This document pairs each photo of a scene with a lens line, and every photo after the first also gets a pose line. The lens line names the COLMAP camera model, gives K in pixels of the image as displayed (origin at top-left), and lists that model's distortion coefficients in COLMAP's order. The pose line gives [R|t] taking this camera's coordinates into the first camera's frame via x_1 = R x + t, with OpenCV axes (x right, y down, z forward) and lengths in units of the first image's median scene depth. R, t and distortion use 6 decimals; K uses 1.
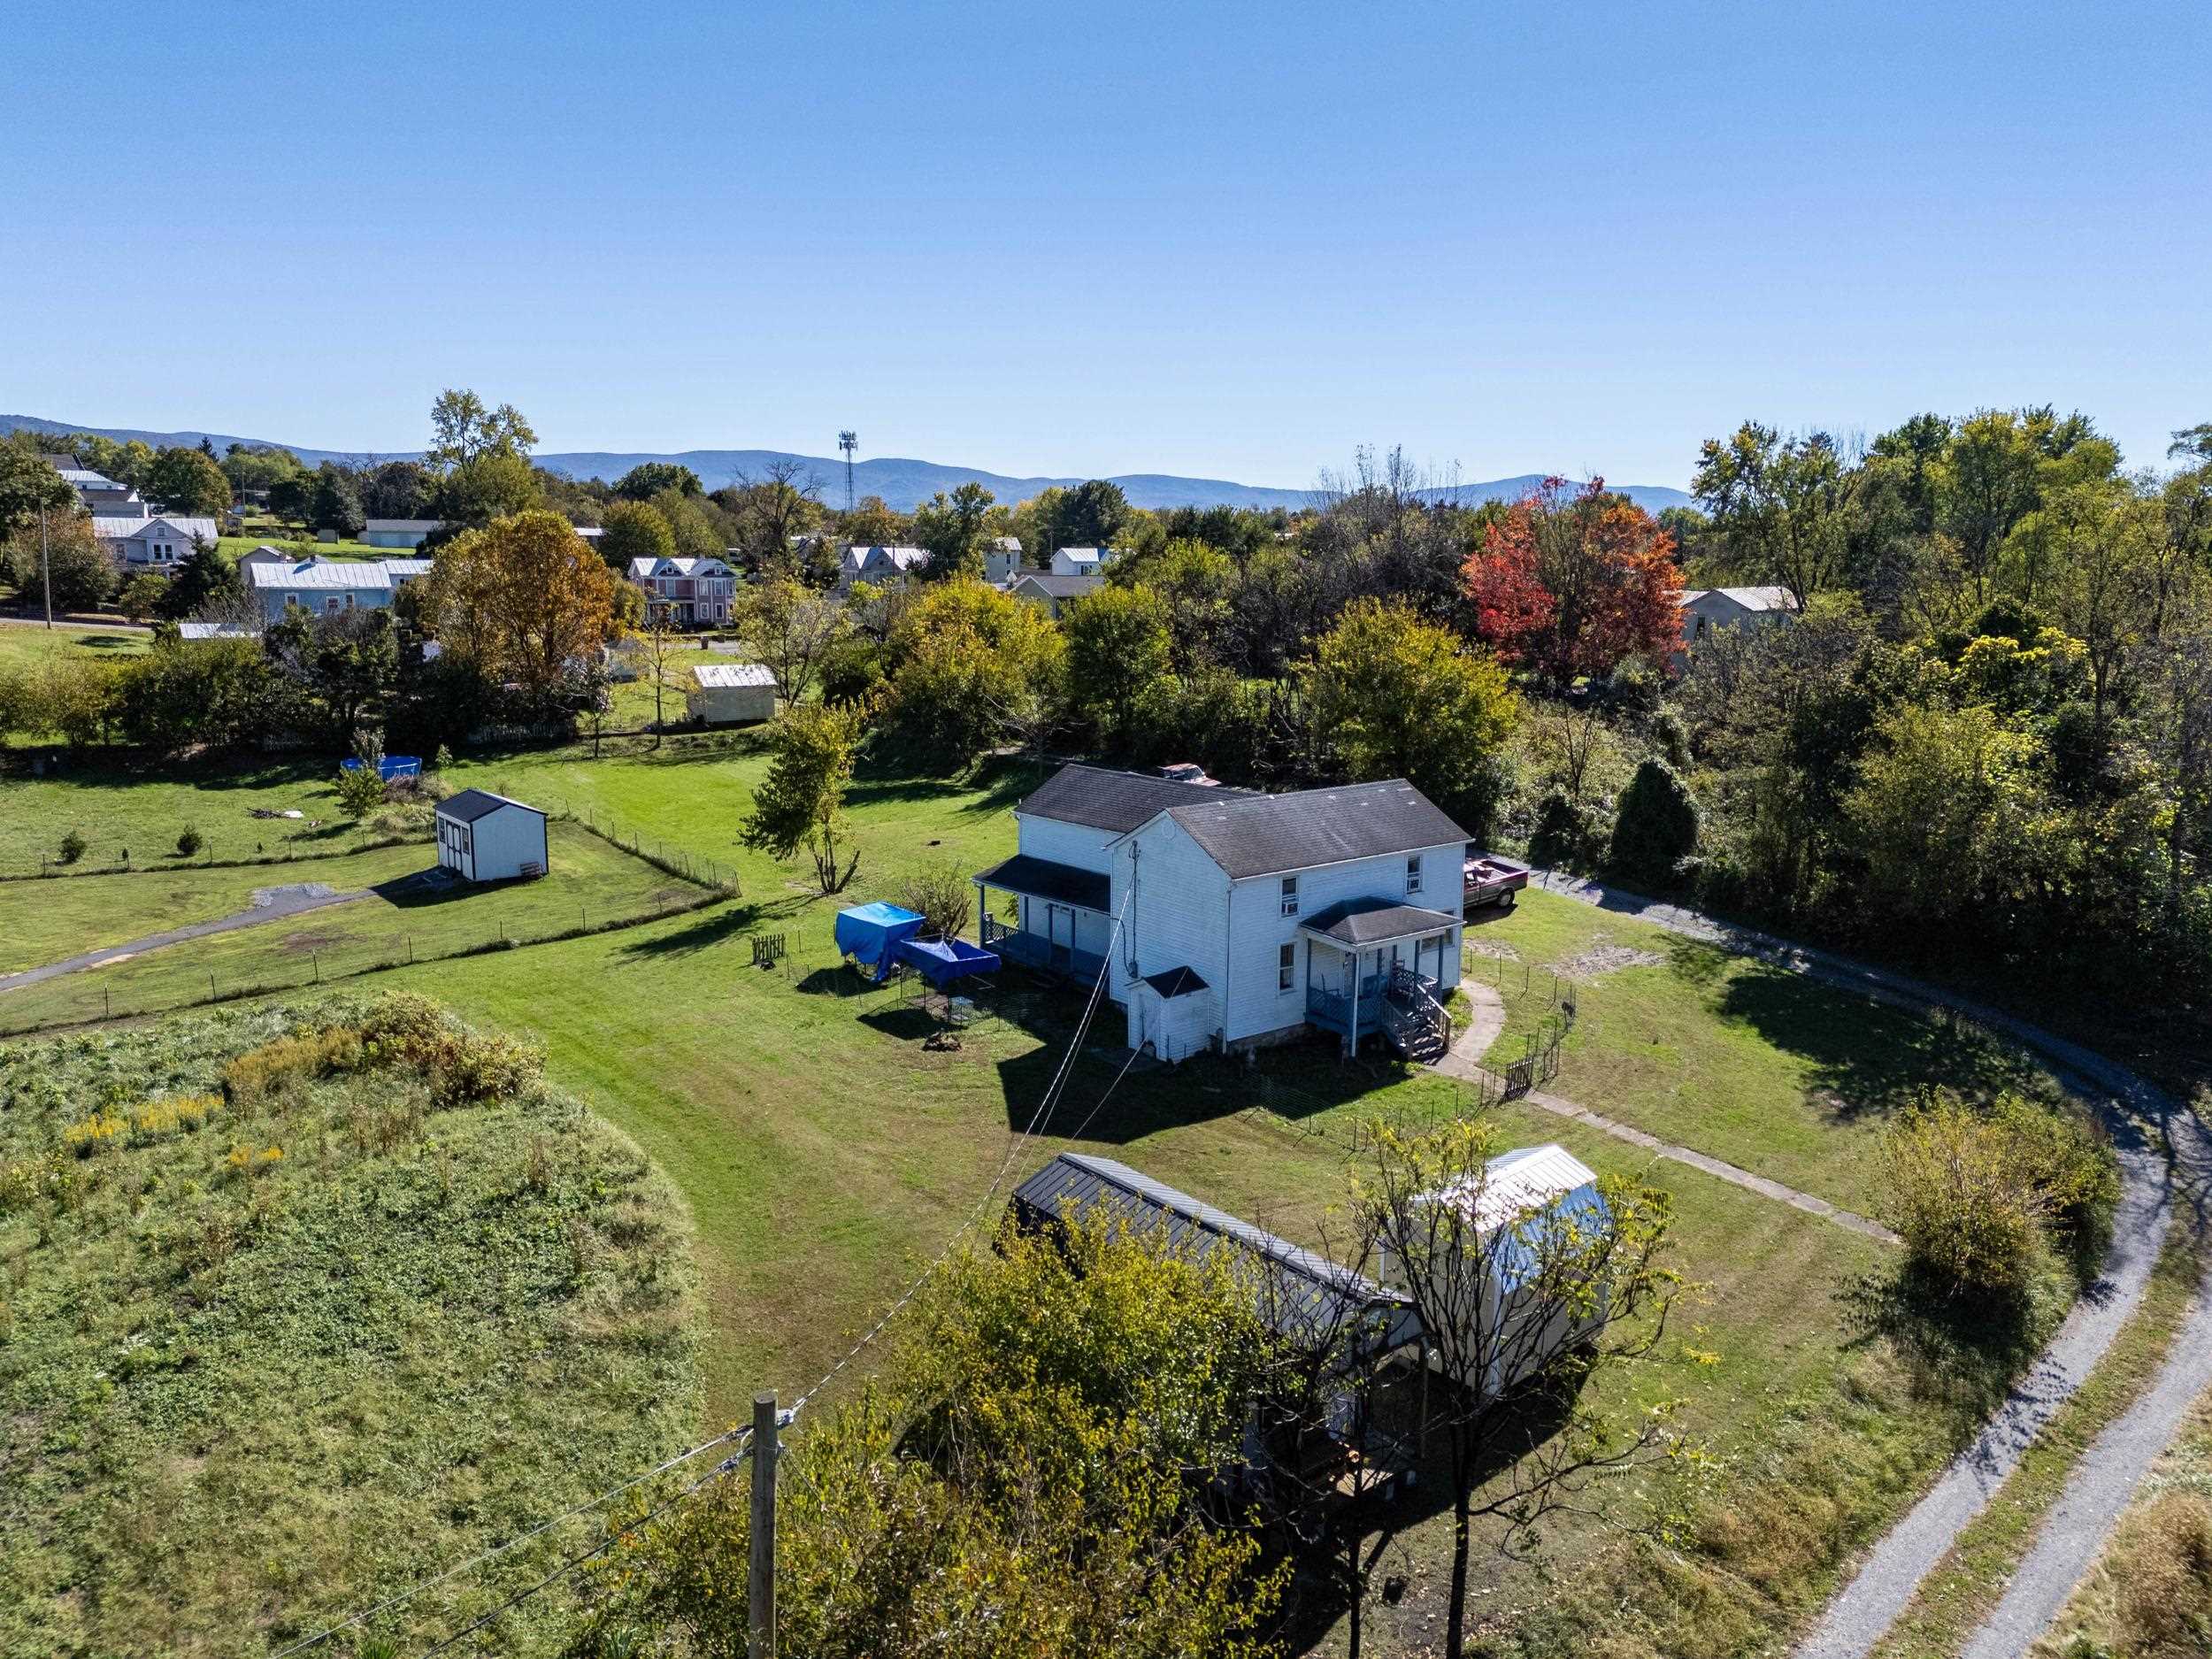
lens RADIAL K [[1618.7, 0, 1106.0], [0, 1618.7, 829.5], [0, 0, 1]] dist [0.087584, -0.091250]
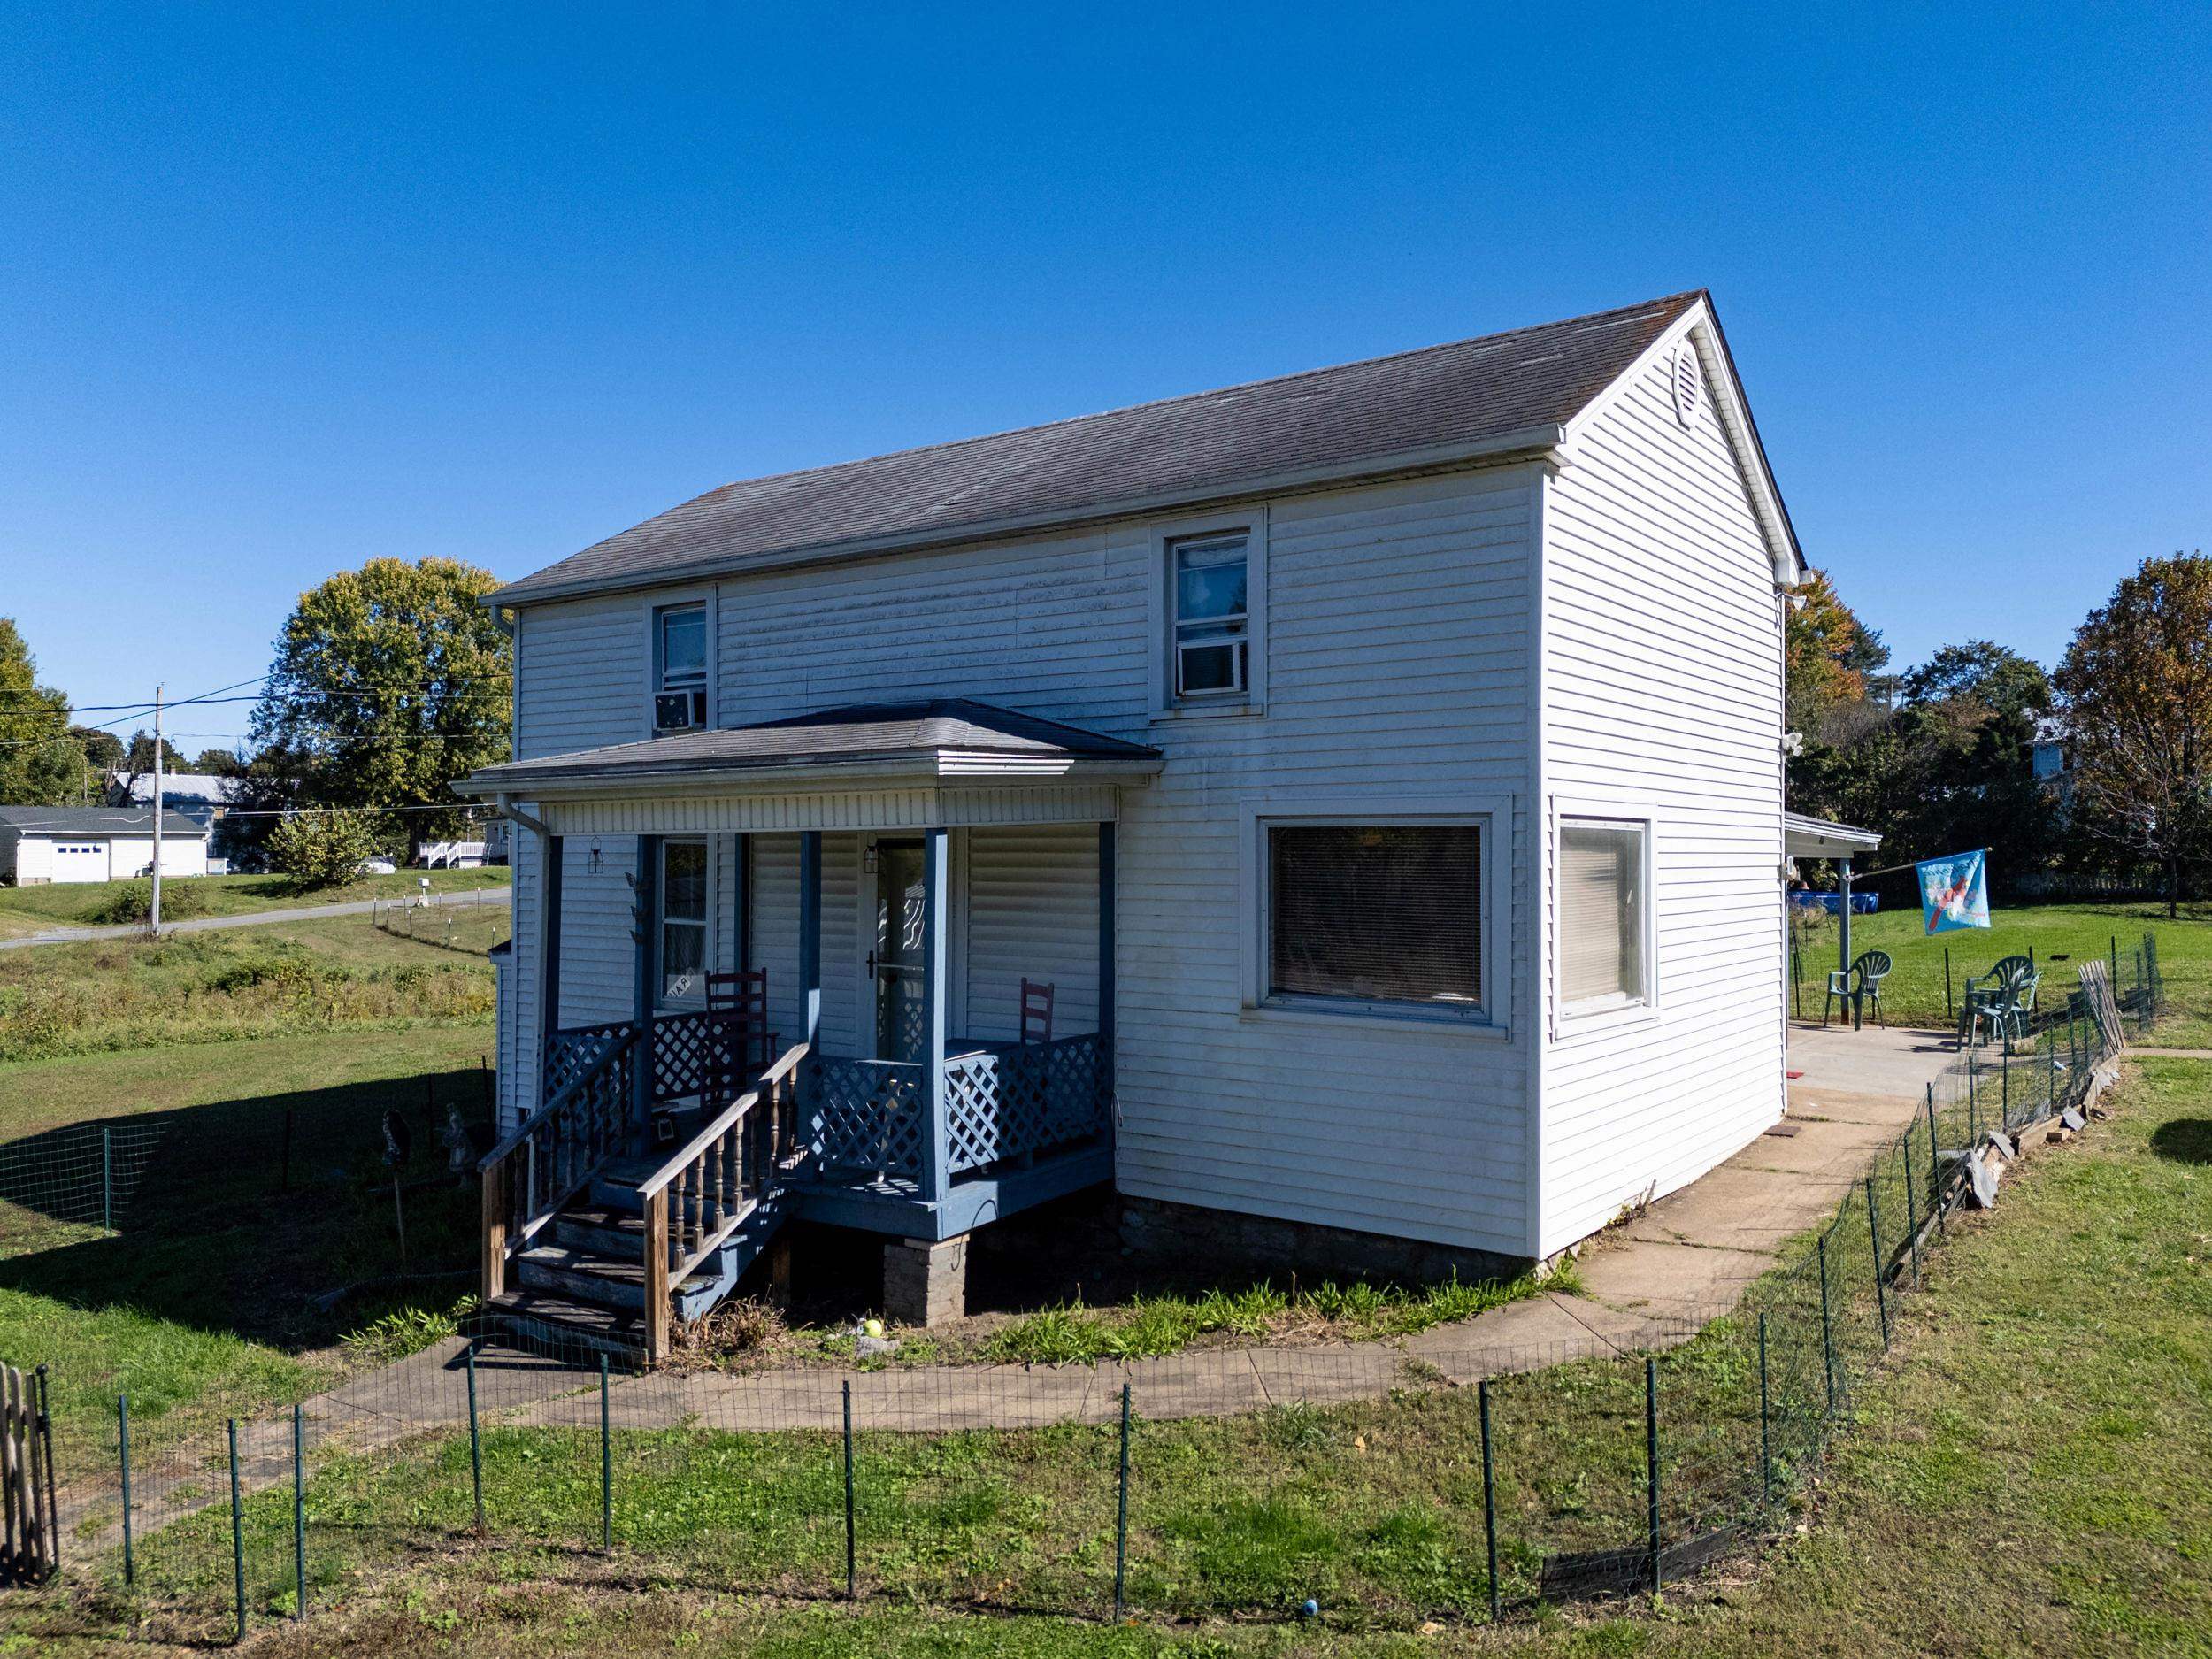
lens RADIAL K [[1647.5, 0, 1113.4], [0, 1647.5, 831.1], [0, 0, 1]] dist [0.032179, -0.000987]
pose [[0.276254, -0.018484, -0.960907, 0.416381], [-0.167403, 0.983606, -0.067047, 0.075278], [0.946393, 0.179380, 0.268631, 0.977101]]
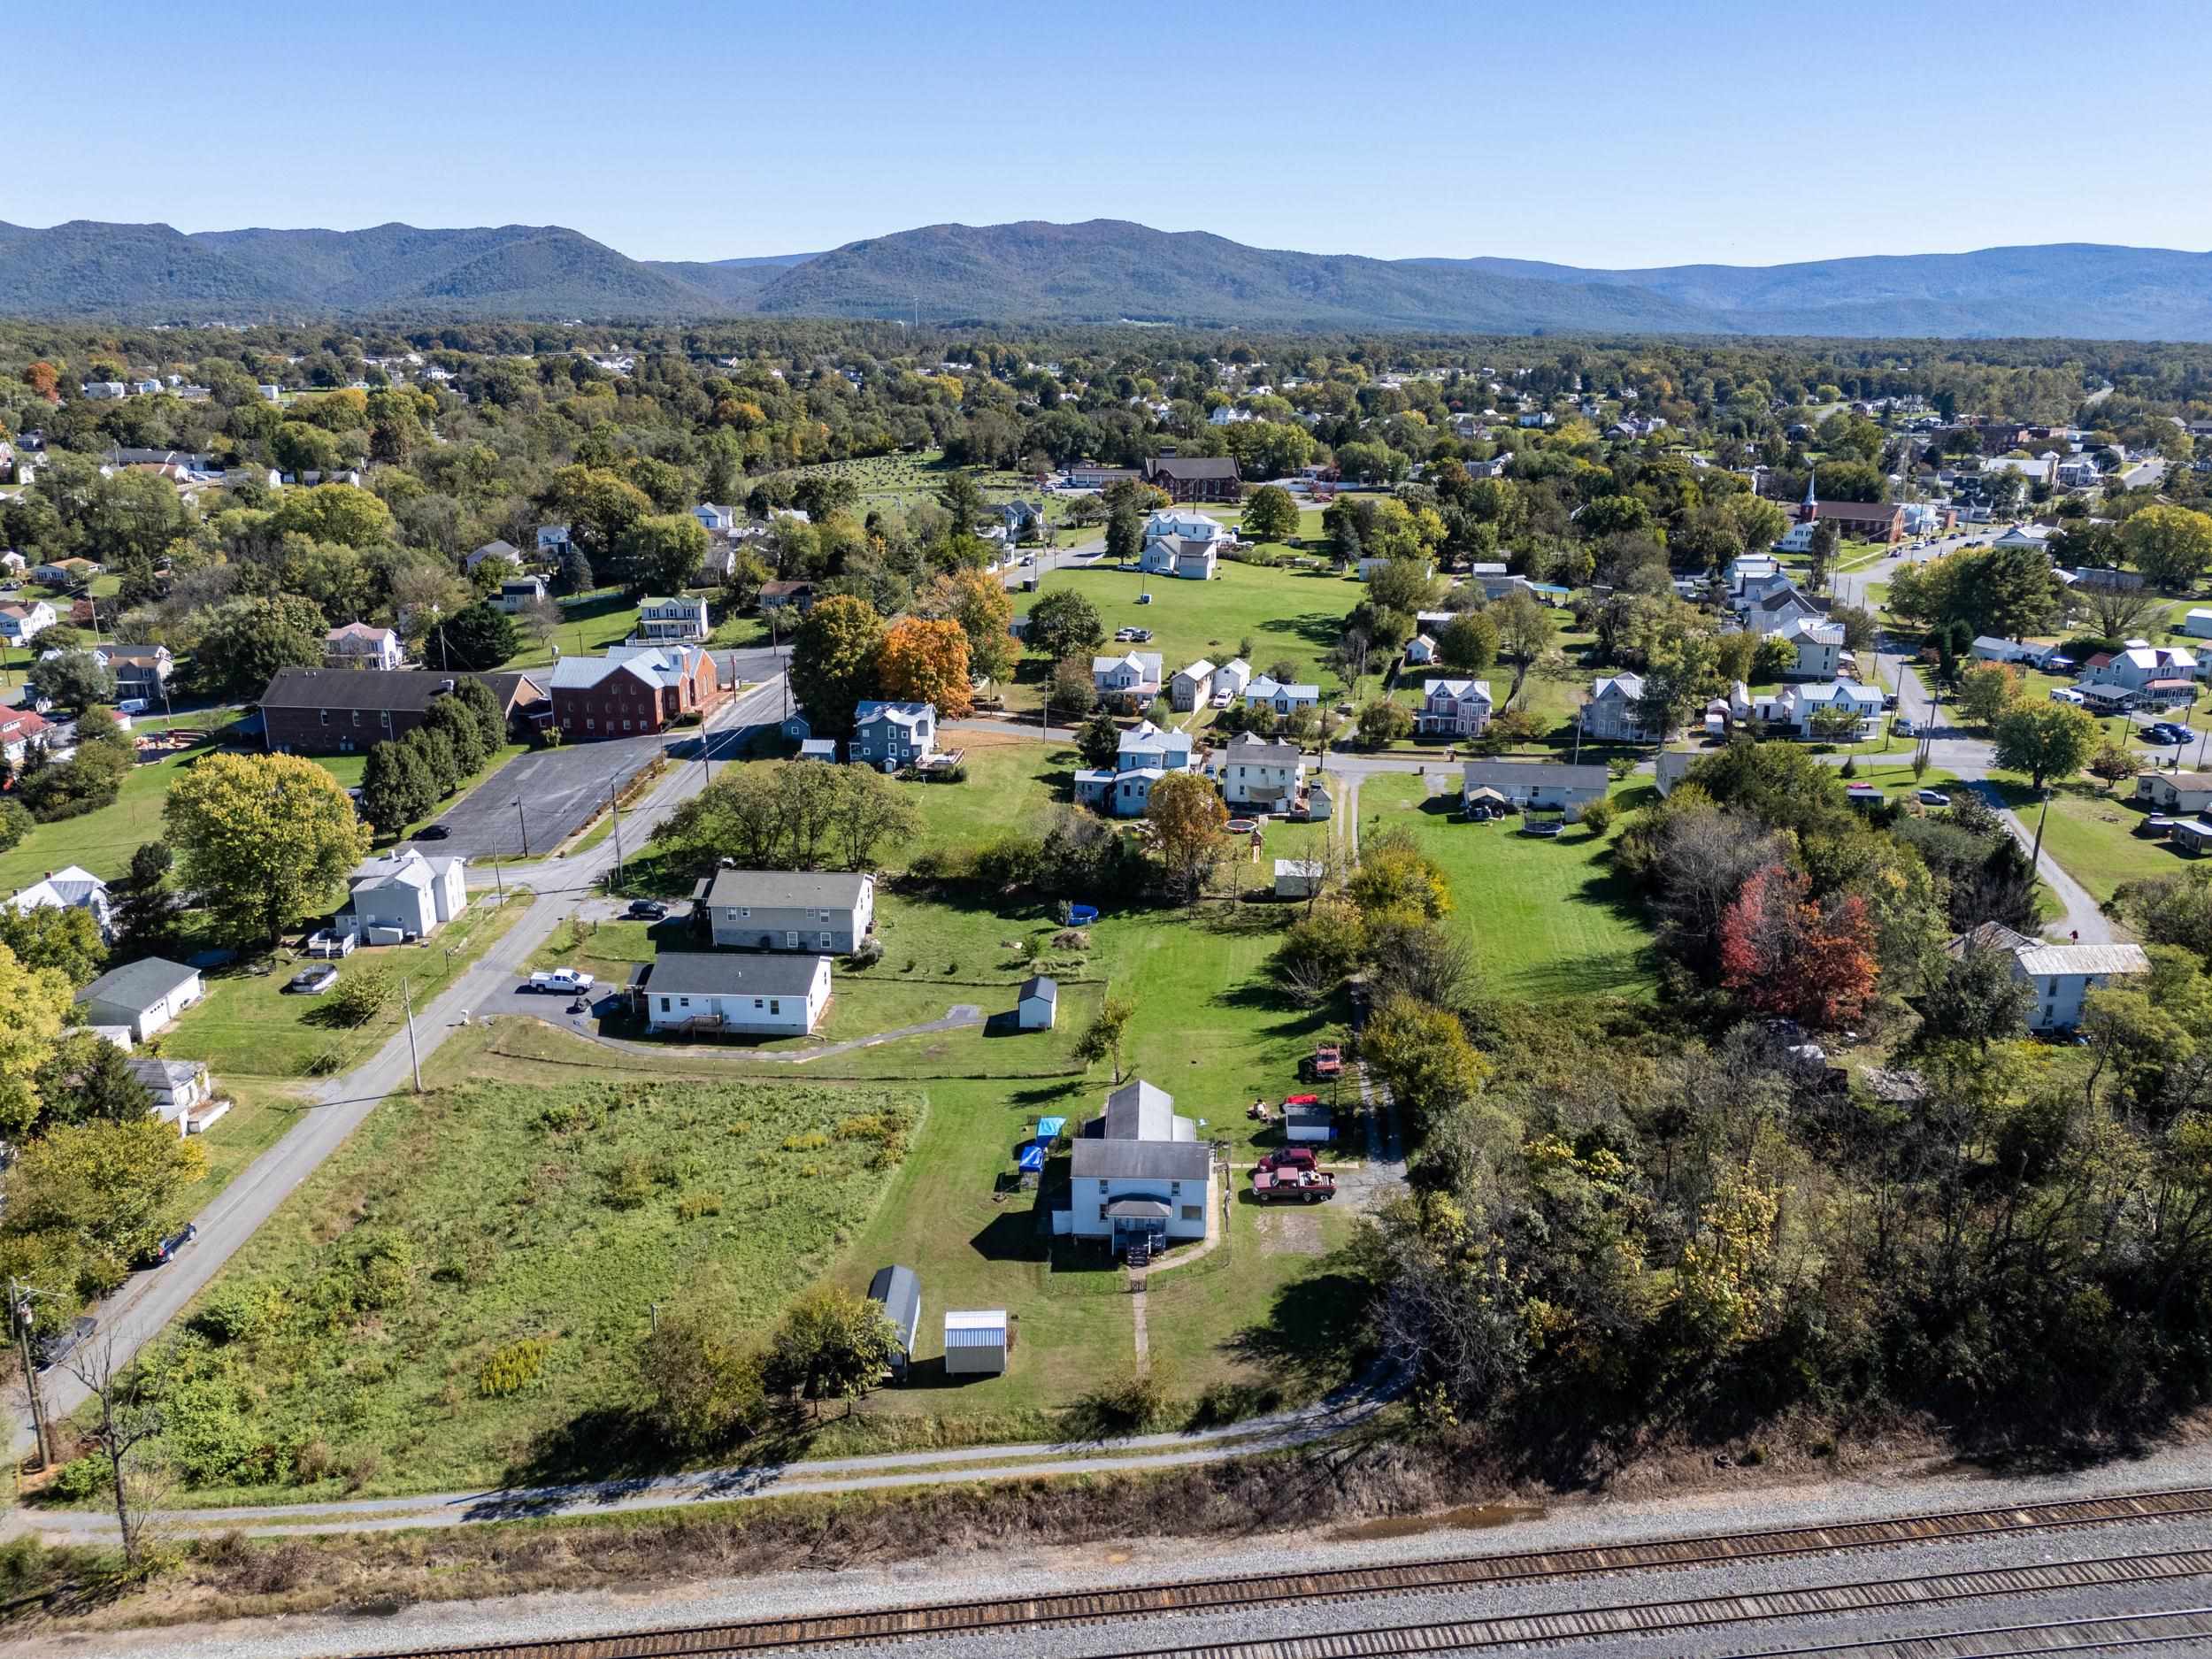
lens RADIAL K [[1618.7, 0, 1106.0], [0, 1618.7, 829.5], [0, 0, 1]] dist [0.087584, -0.091250]
pose [[0.754898, 0.180763, -0.630439, 1.604955], [-0.110379, 0.982572, 0.149559, -0.882367], [0.646487, -0.043315, 0.761694, -0.917370]]
